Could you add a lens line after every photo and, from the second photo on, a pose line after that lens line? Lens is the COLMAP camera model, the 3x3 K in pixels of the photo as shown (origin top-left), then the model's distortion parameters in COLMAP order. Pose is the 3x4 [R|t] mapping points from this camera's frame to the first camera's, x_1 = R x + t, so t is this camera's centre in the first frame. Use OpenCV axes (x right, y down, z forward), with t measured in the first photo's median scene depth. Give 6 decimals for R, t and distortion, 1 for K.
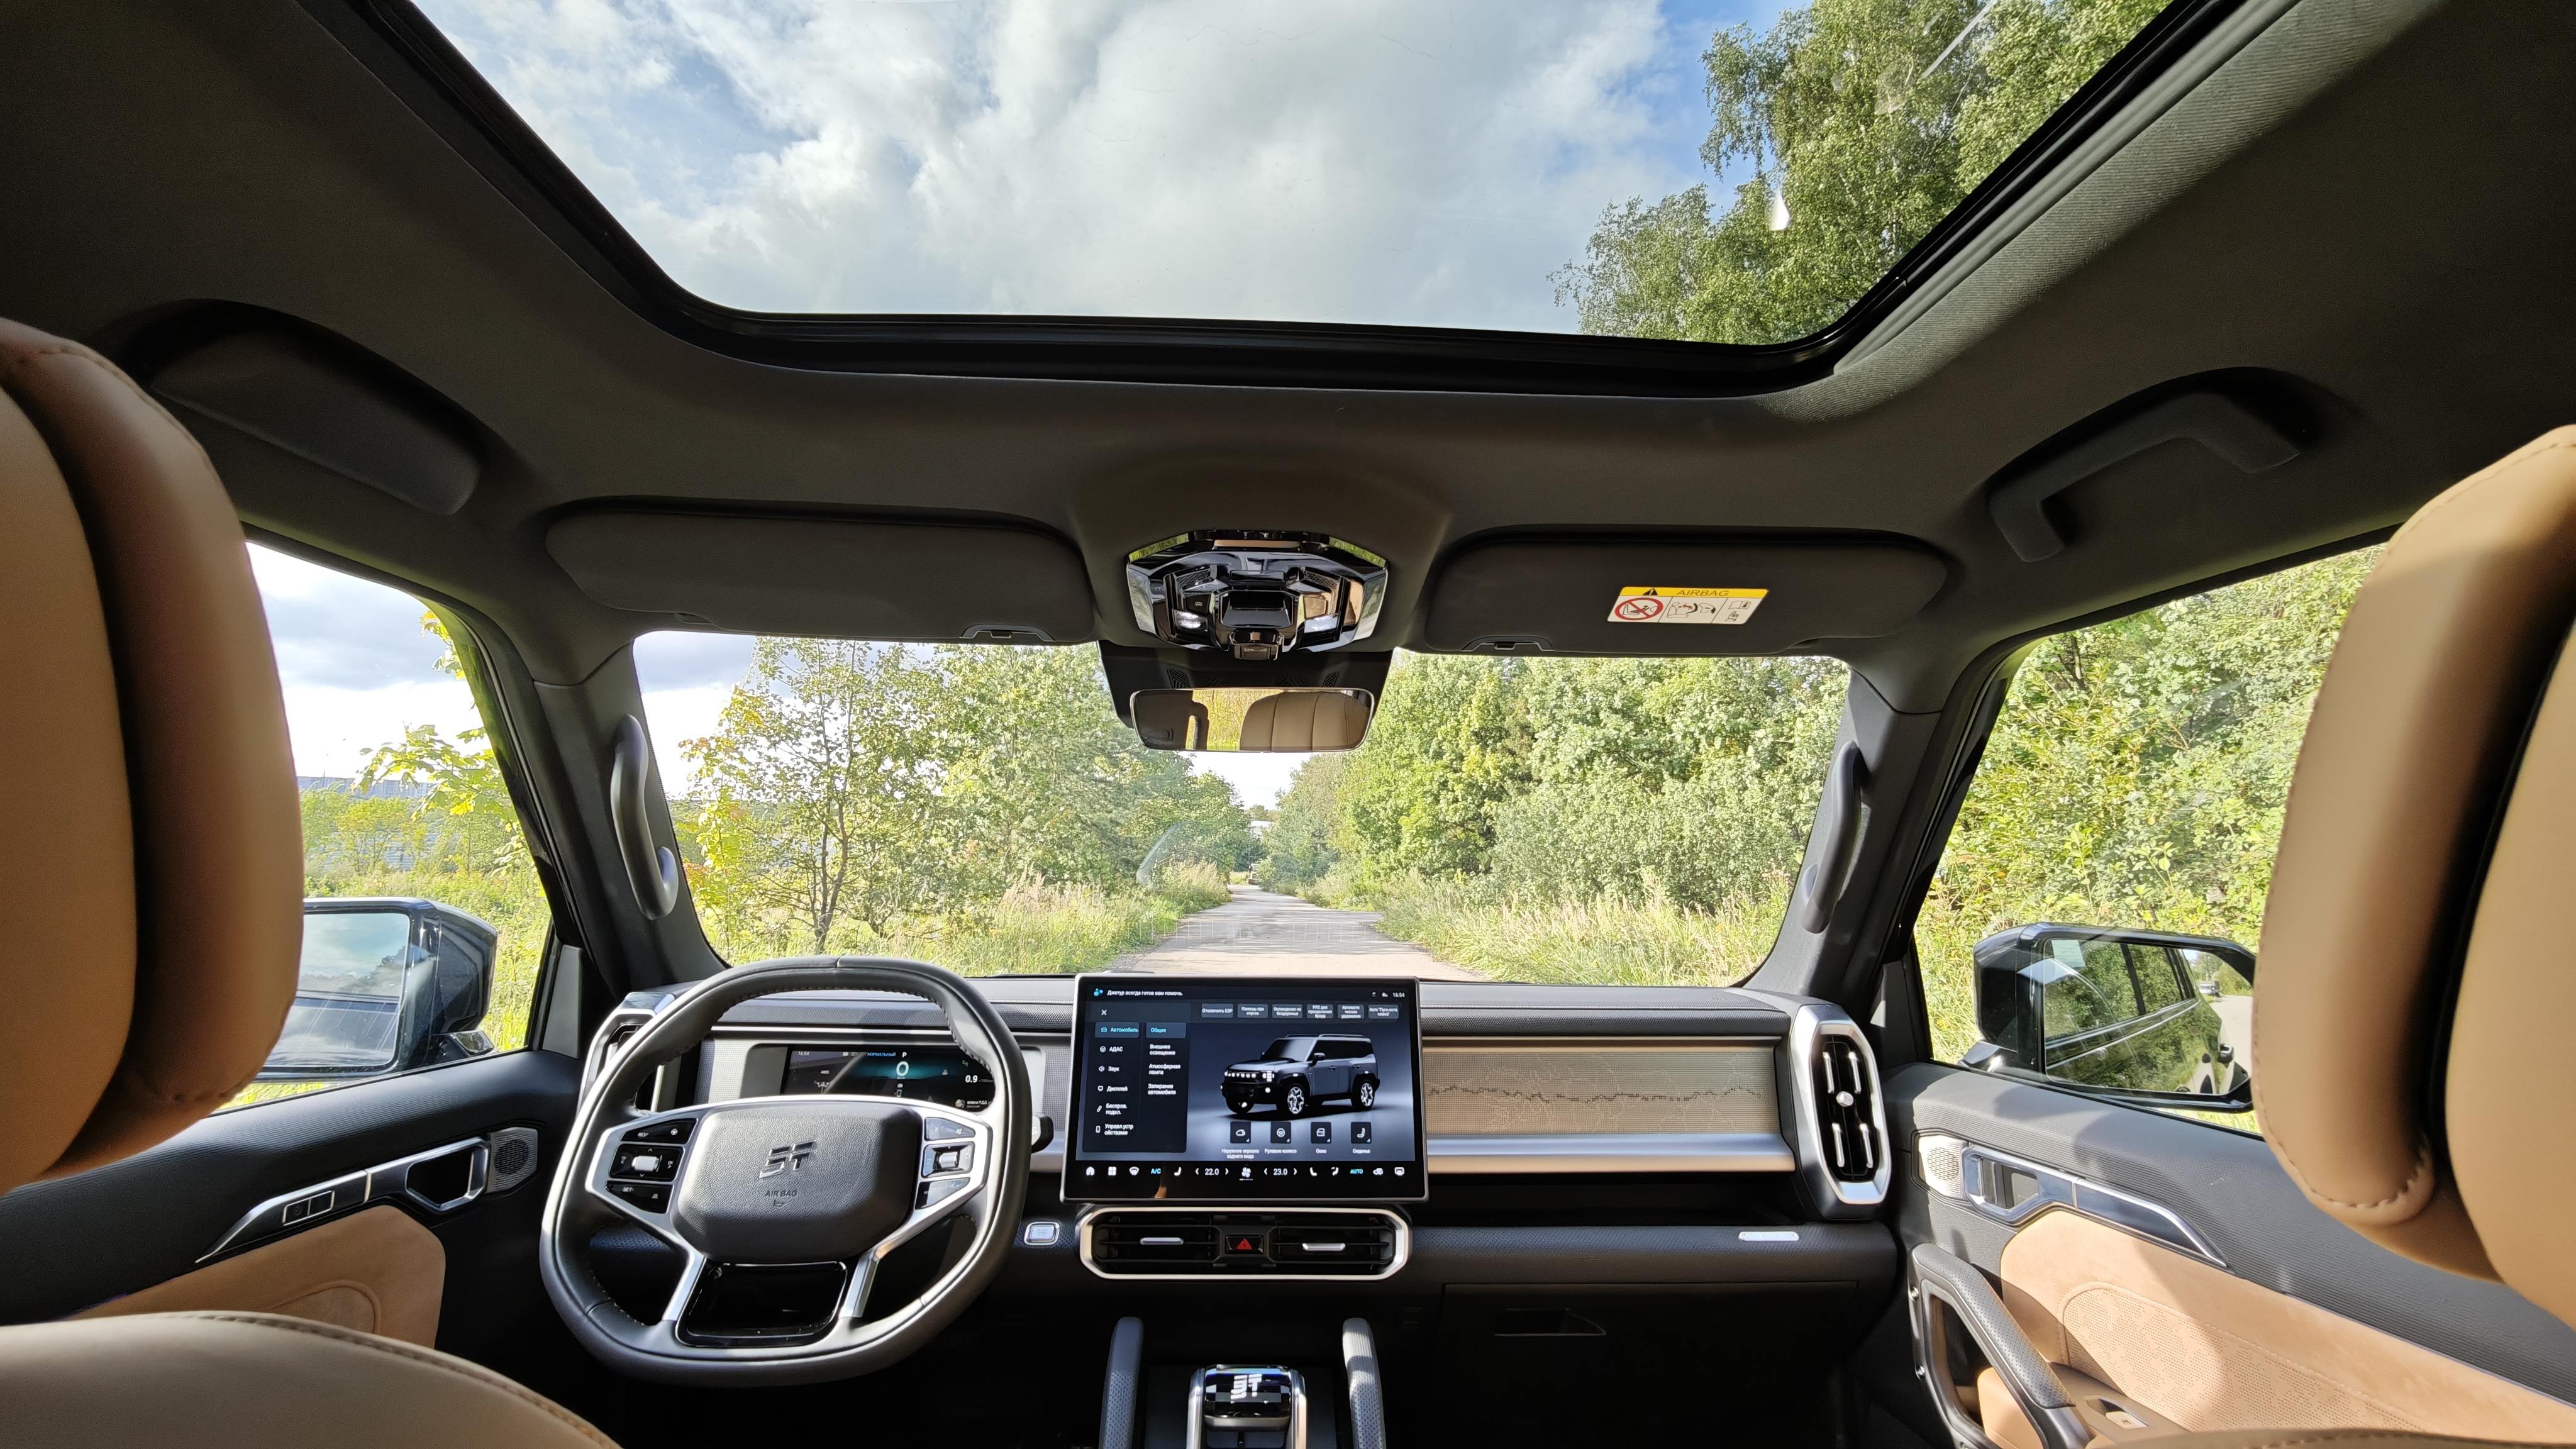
lens RADIAL K [[1094.2, 0, 1294.3], [0, 1094.2, 737.1], [0, 0, 1]] dist [-0.003344, 0.000021]
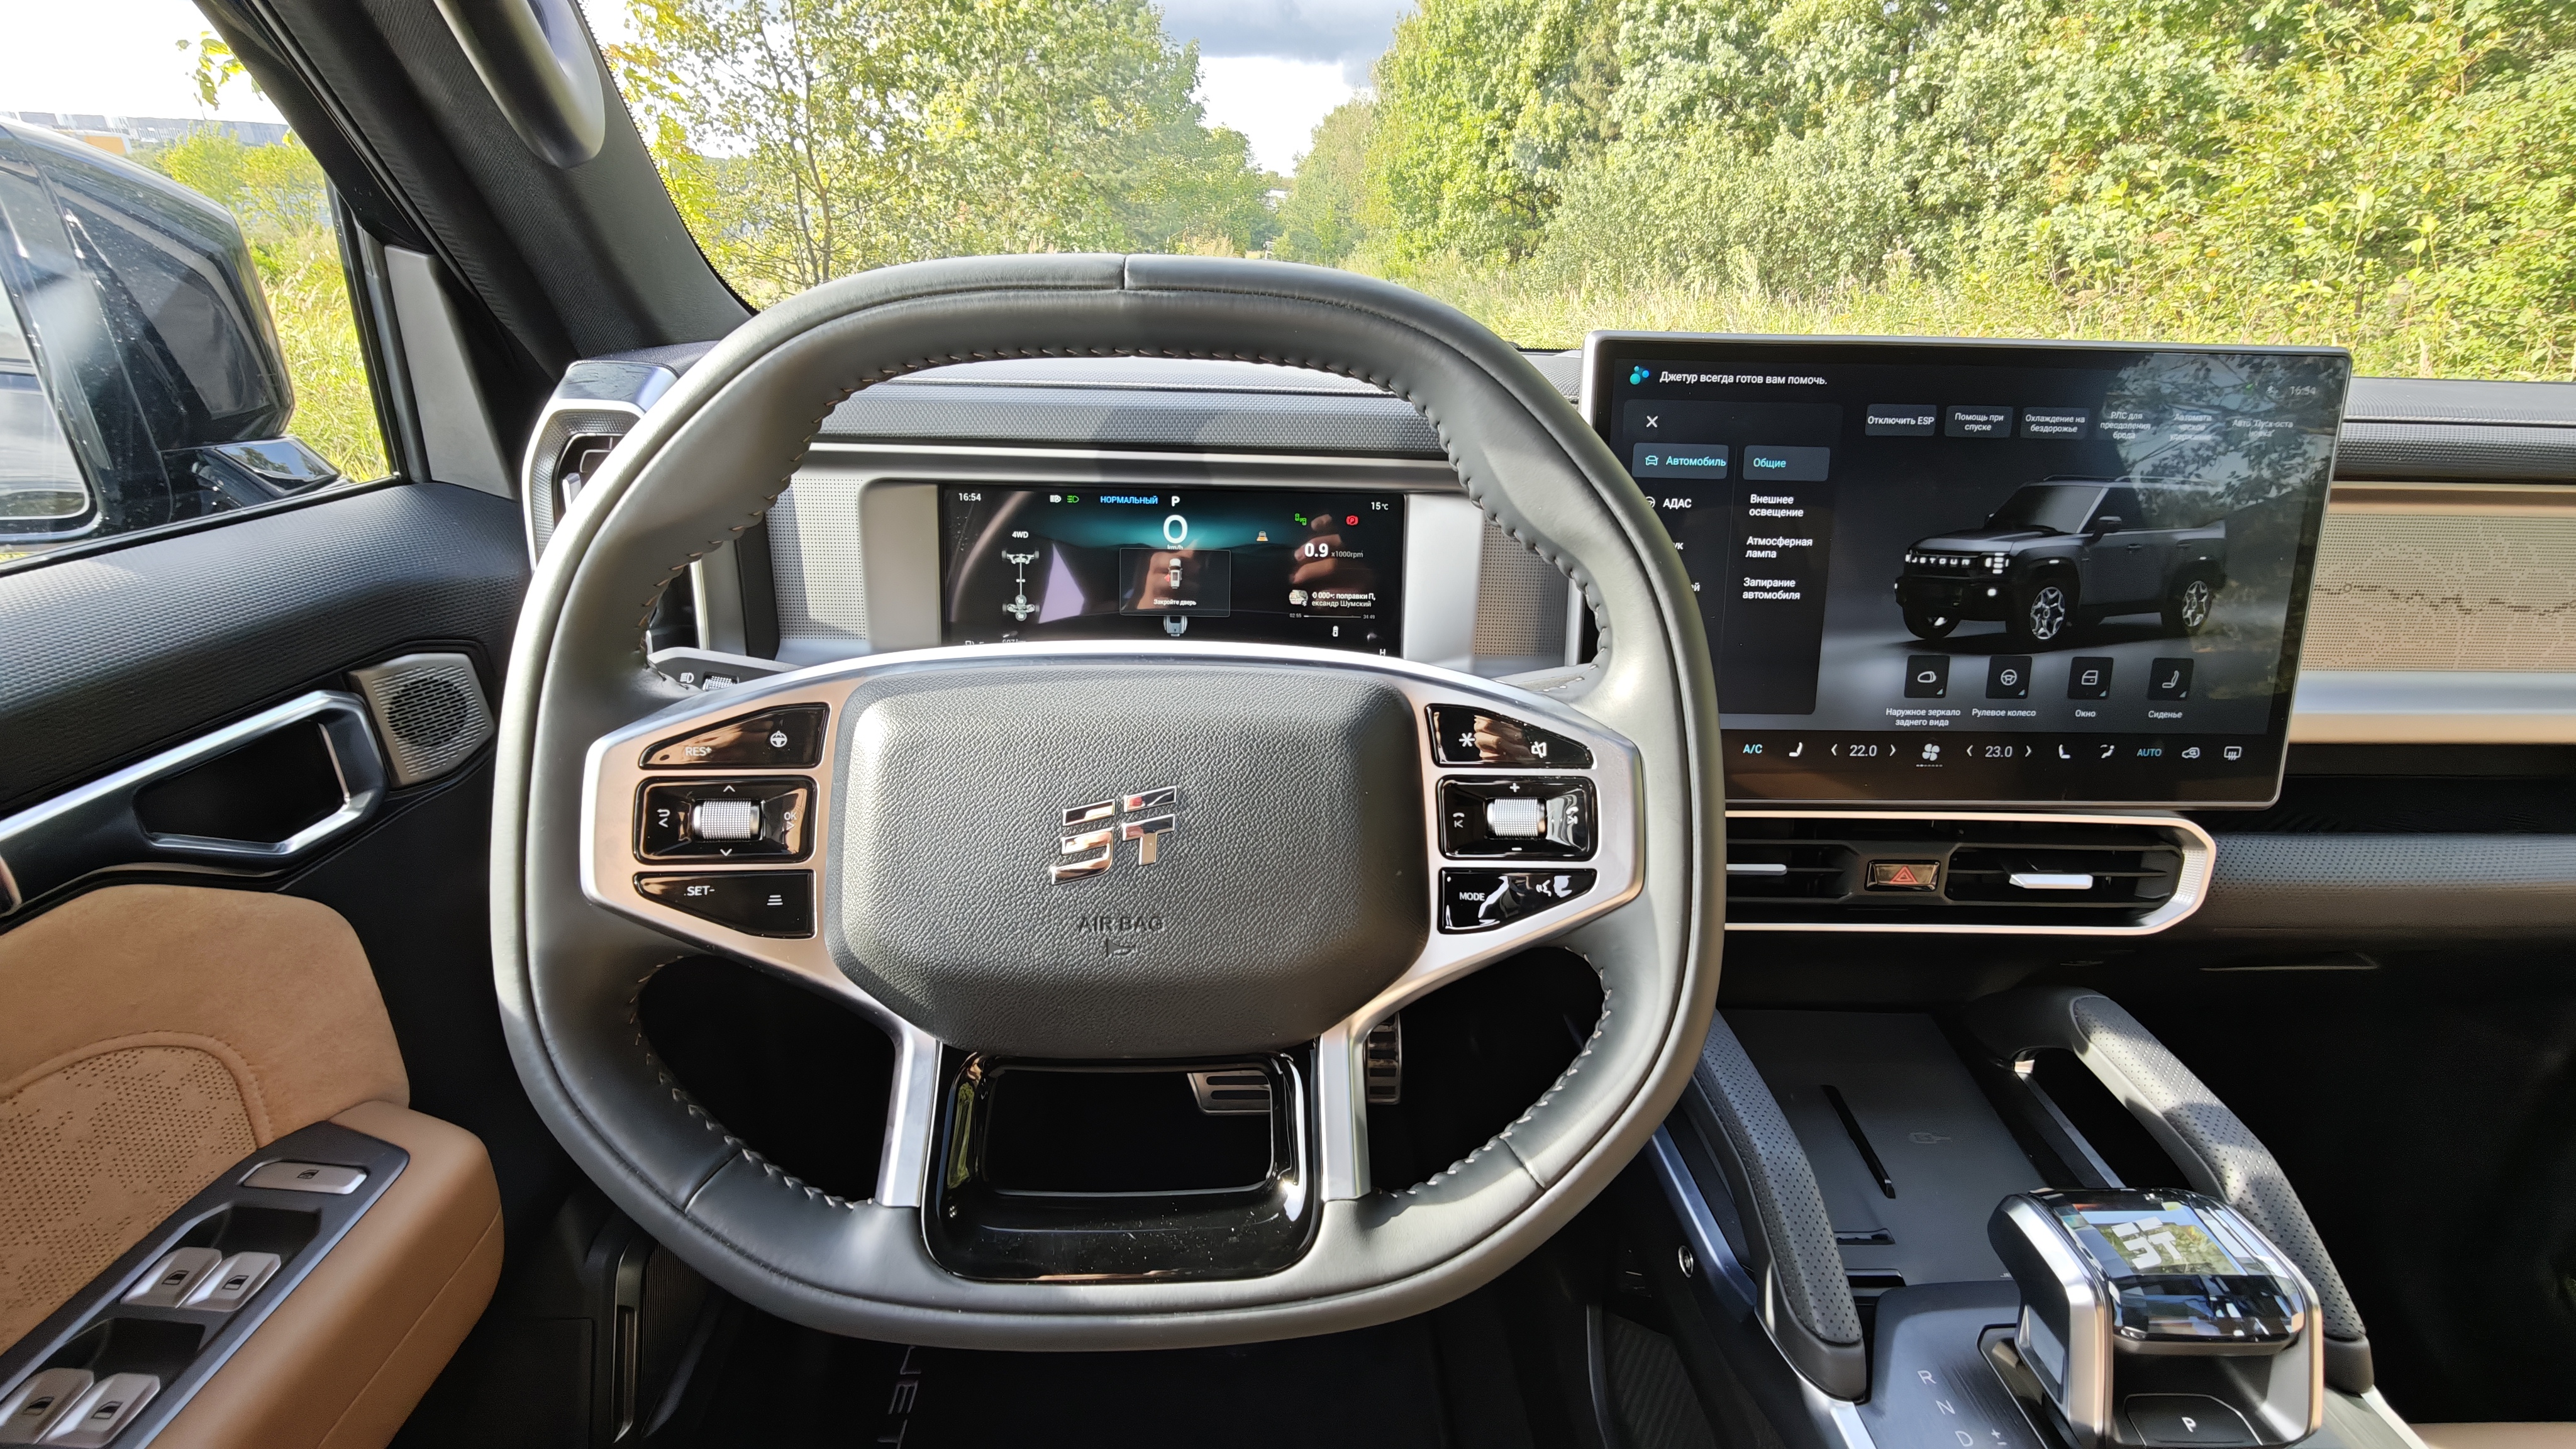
lens RADIAL K [[1063.6, 0, 1289.3], [0, 1063.6, 731.7], [0, 0, 1]] dist [-0.000824, -0.000634]
pose [[0.999916, 0.012720, 0.002624, -0.319392], [-0.012248, 0.856325, 0.516293, 0.137702], [0.004320, -0.516281, 0.856408, 0.561286]]
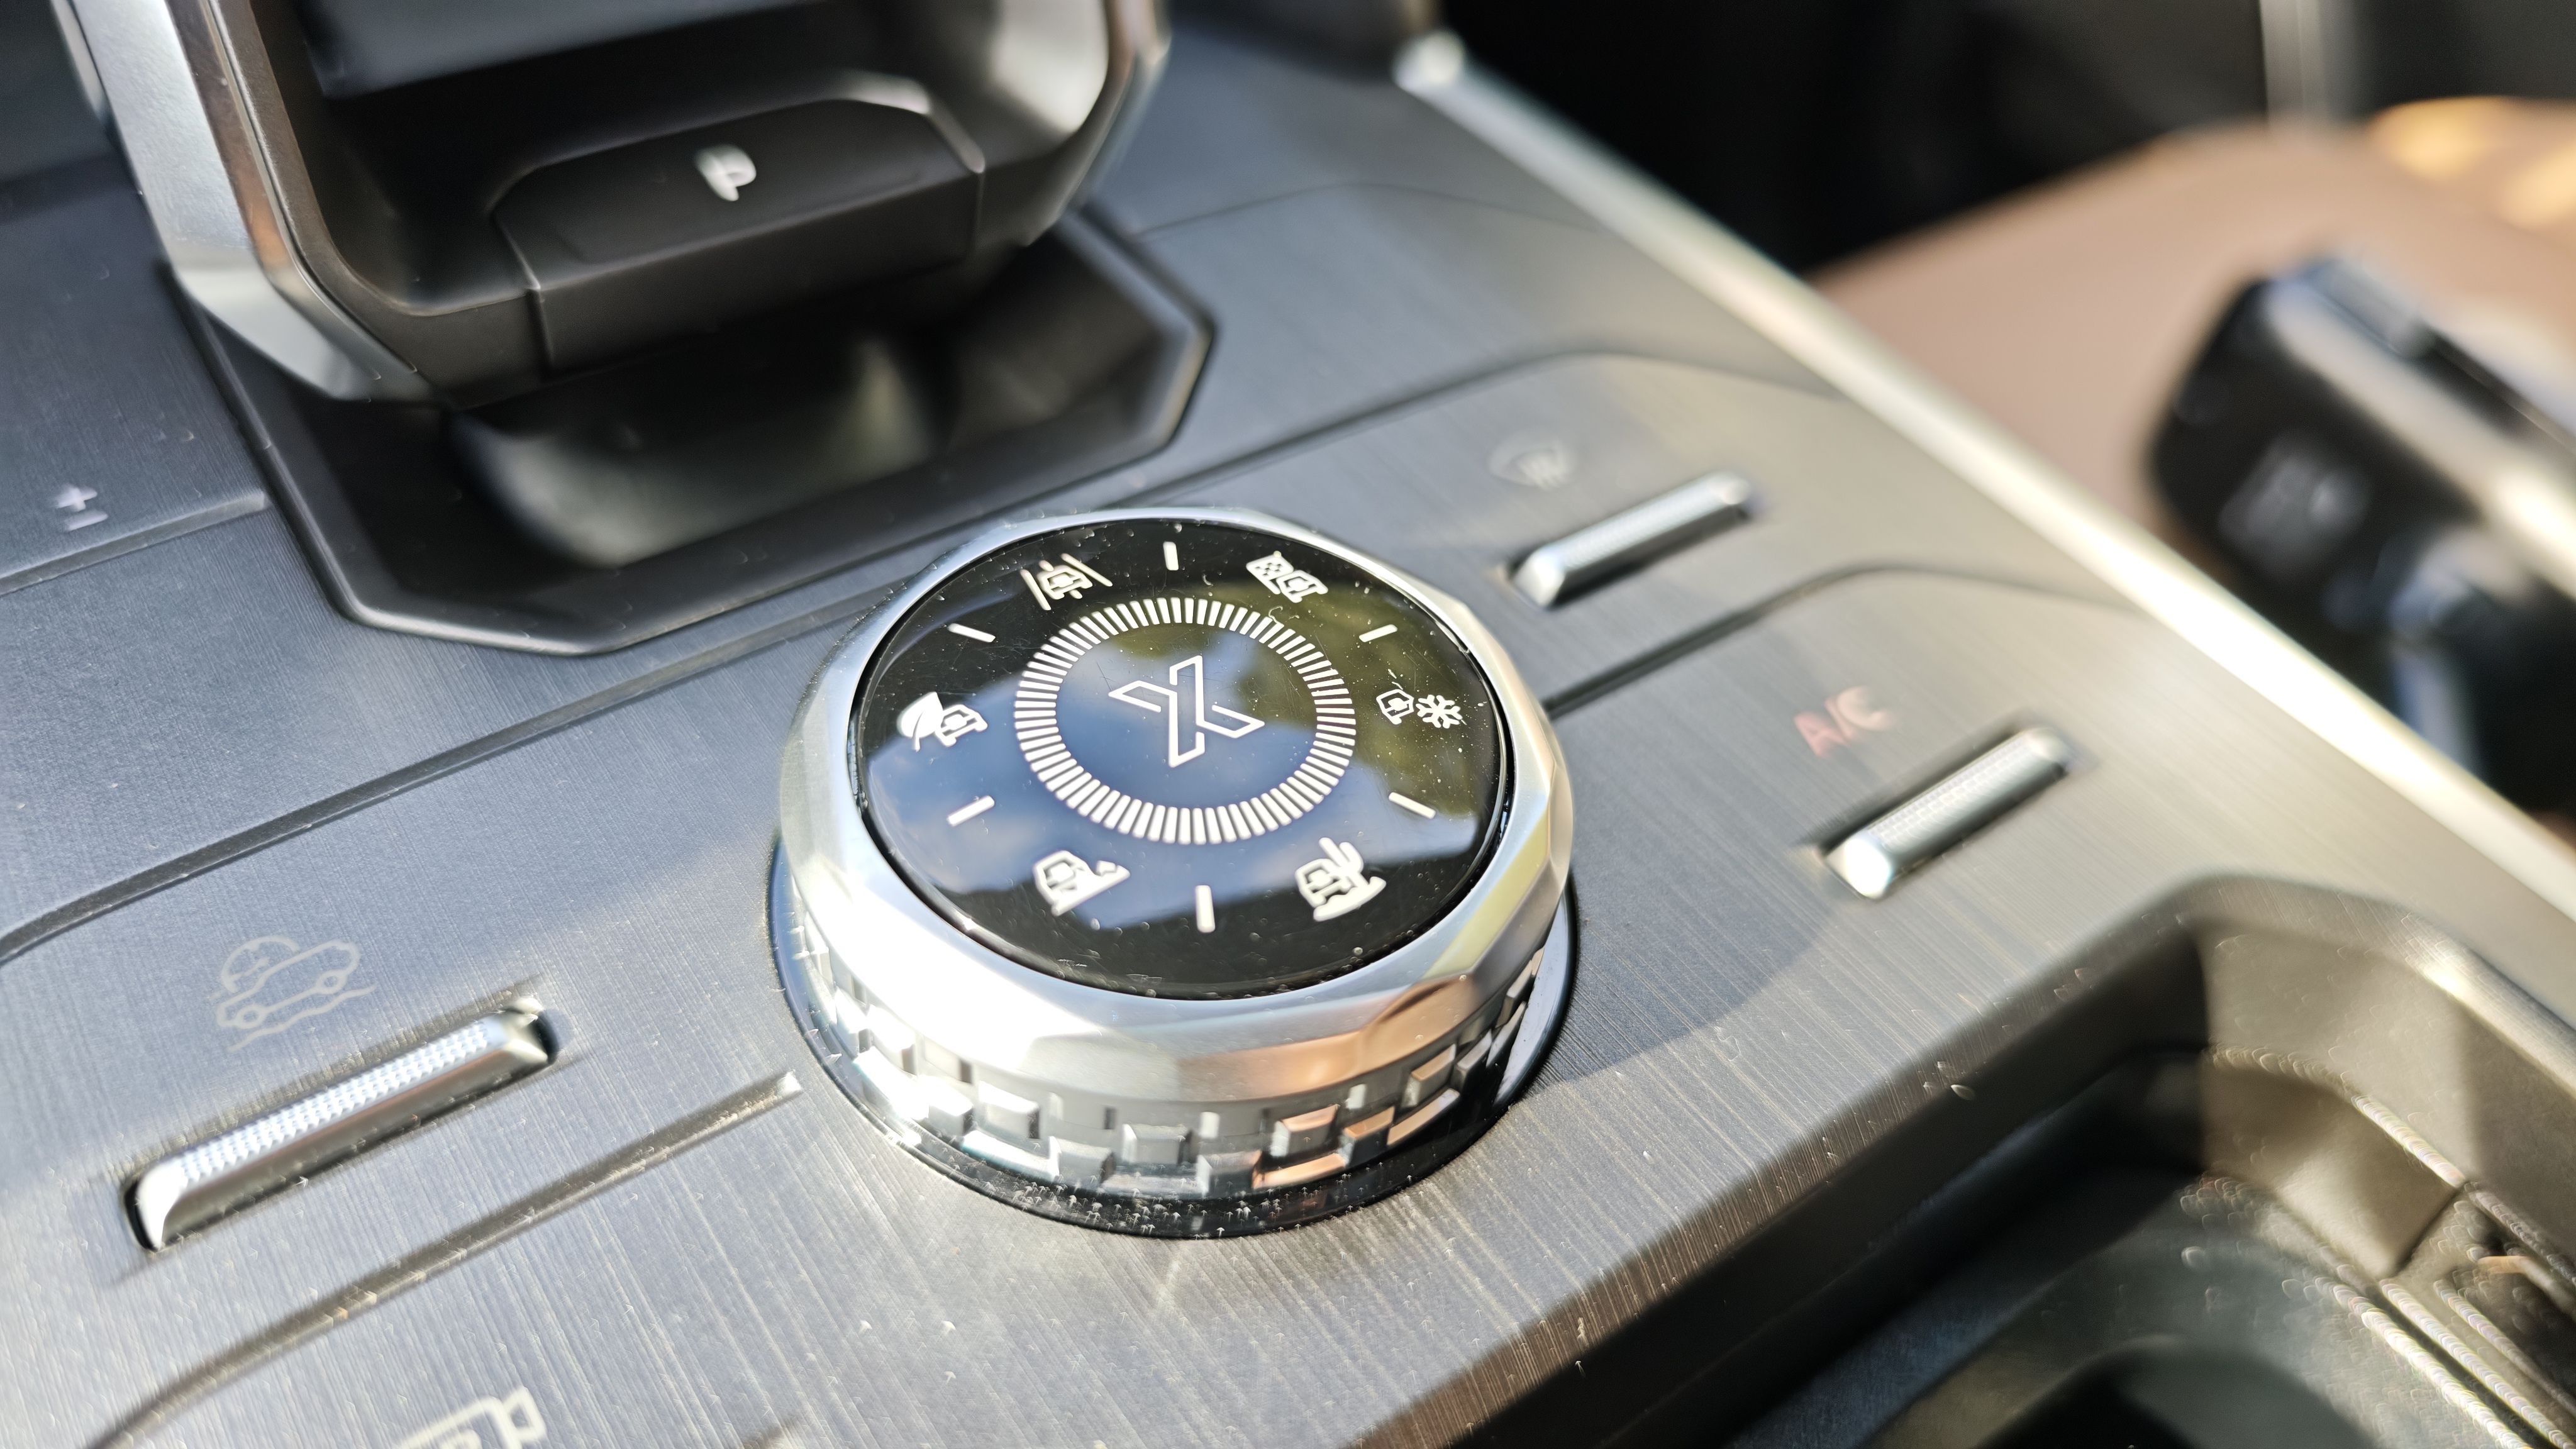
lens RADIAL K [[1826.5, 0, 1288.0], [0, 1826.5, 724.5], [0, 0, 1]] dist [0.002677, 0.001547]
pose [[0.832936, -0.367837, 0.413416, -0.070328], [-0.132799, 0.592386, 0.794634, 0.400763], [-0.537198, -0.716781, 0.444572, 0.619480]]
